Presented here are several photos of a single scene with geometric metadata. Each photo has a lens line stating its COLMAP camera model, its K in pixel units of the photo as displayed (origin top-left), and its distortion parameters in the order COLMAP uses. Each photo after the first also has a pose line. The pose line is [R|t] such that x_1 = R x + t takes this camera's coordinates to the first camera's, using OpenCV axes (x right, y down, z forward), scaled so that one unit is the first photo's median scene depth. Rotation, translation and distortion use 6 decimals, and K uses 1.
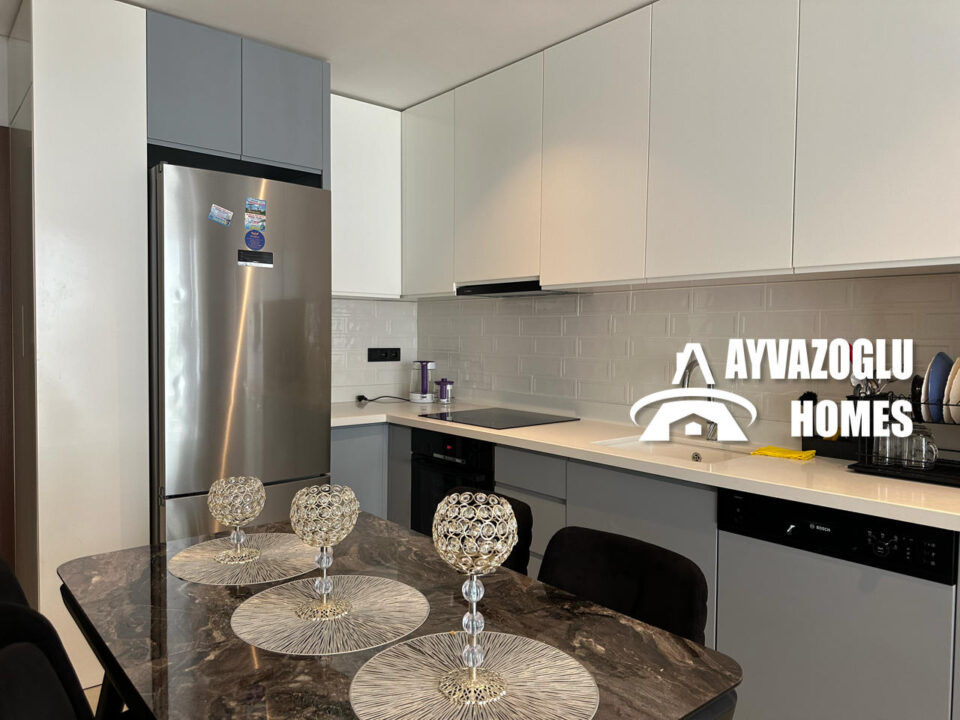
lens RADIAL K [[671.8, 0, 480.7], [0, 671.8, 358.1], [0, 0, 1]] dist [0.116570, -0.172326]
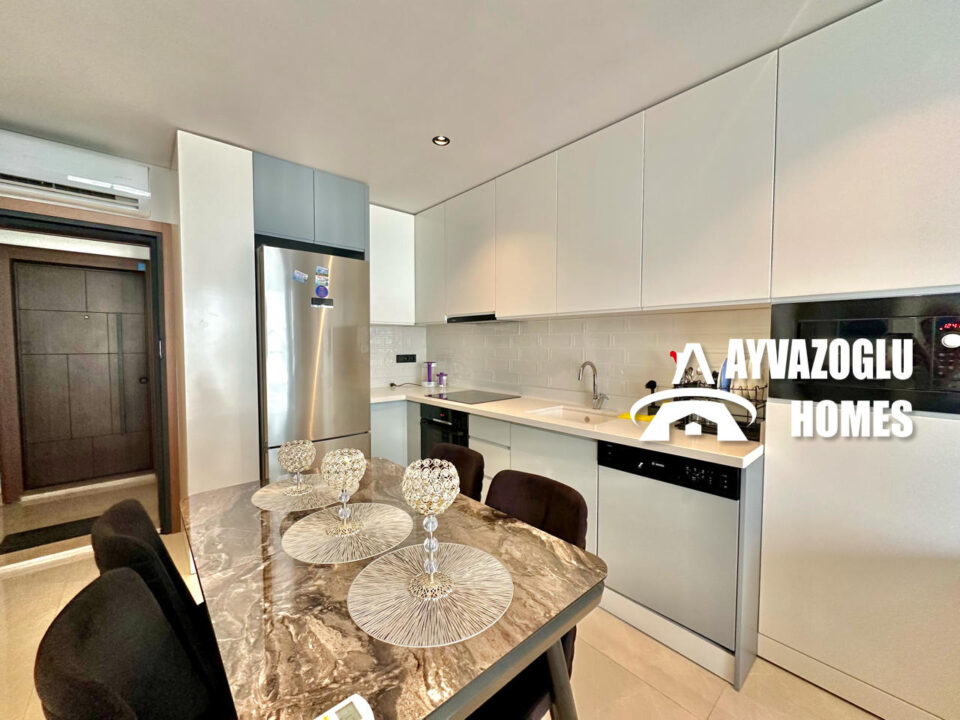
lens RADIAL K [[381.5, 0, 483.6], [0, 381.5, 360.3], [0, 0, 1]] dist [0.000966, 0.000123]
pose [[0.999540, -0.010386, 0.028477, 0.056679], [0.010142, 0.999911, 0.008683, -0.017645], [-0.028565, -0.008390, 0.999557, 0.102028]]
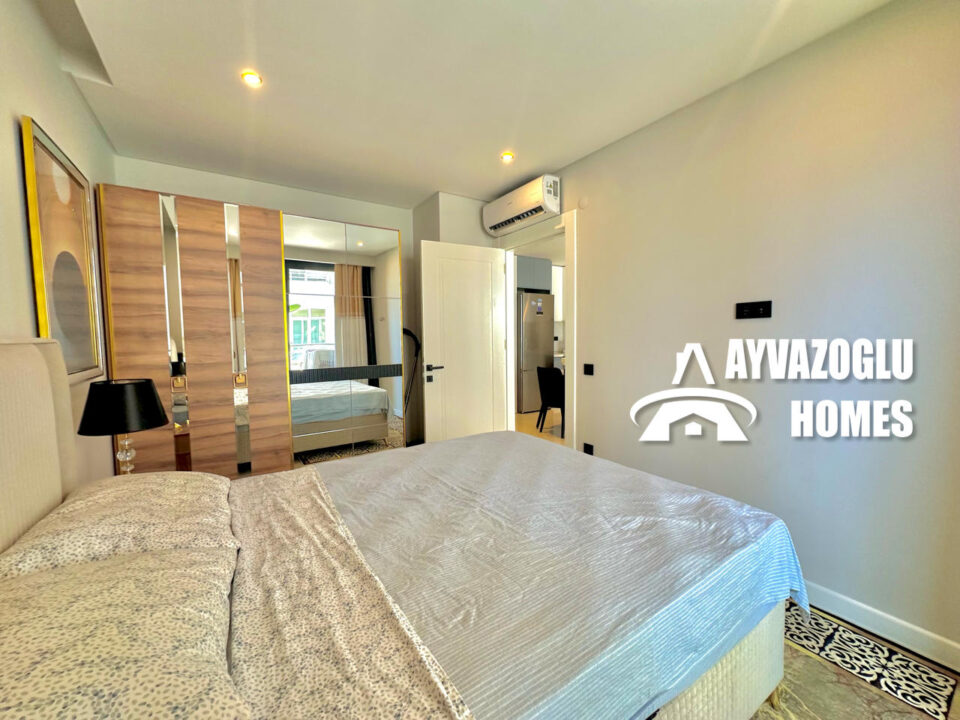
lens RADIAL K [[381.5, 0, 483.6], [0, 381.5, 360.3], [0, 0, 1]] dist [0.000966, 0.000123]
pose [[0.993442, -0.010364, -0.113866, -0.685139], [0.013605, 0.999523, 0.027725, 0.102485], [0.113525, -0.029092, 0.993109, -2.162779]]
